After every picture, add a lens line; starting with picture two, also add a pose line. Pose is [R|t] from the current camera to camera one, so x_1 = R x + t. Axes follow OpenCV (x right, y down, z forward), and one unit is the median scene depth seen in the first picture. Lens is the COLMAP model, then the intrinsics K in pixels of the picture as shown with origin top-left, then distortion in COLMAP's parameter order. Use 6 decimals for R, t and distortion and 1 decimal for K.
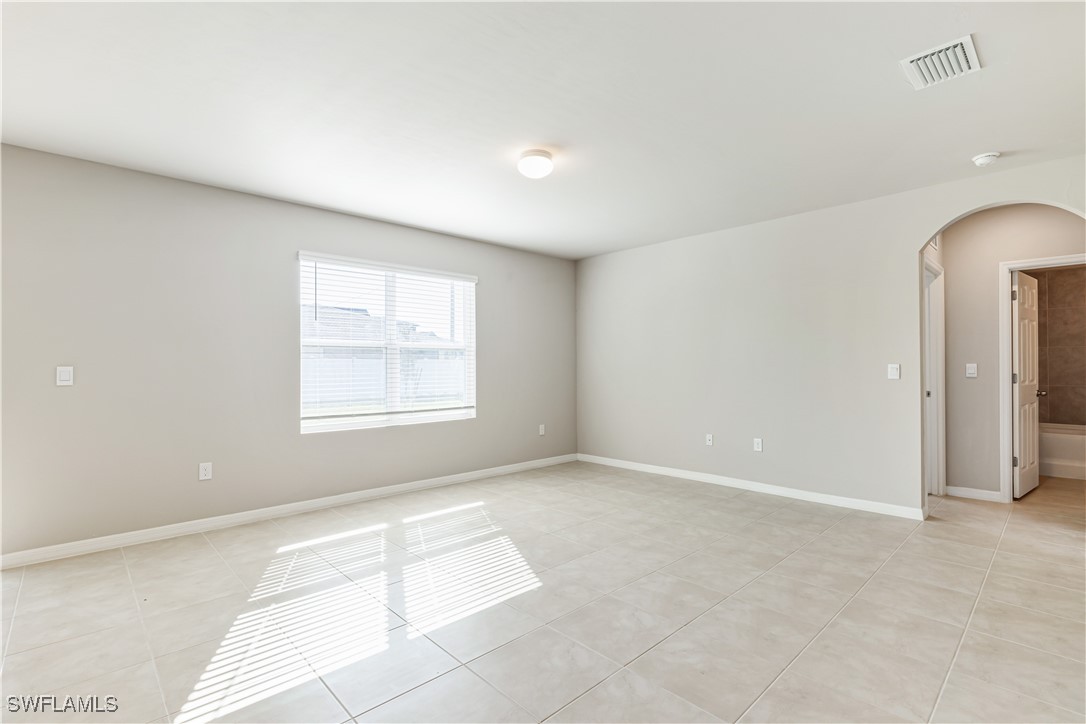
lens RADIAL K [[505.0, 0, 543.5], [0, 505.0, 368.5], [0, 0, 1]] dist [-0.001709, -0.000002]
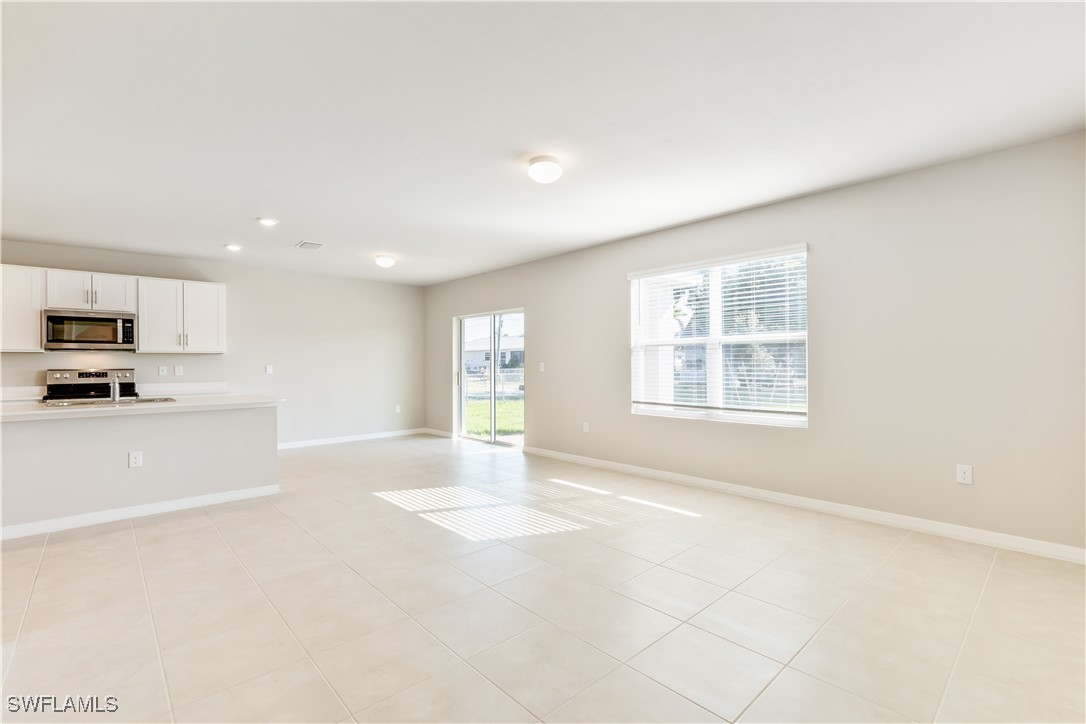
lens RADIAL K [[487.1, 0, 542.5], [0, 487.1, 362.5], [0, 0, 1]] dist [-0.000574, -0.000011]
pose [[-0.014922, -0.001039, -0.999888, 0.780286], [-0.002537, 0.999996, -0.001001, -0.000326], [0.999885, 0.002522, -0.014924, 0.788747]]
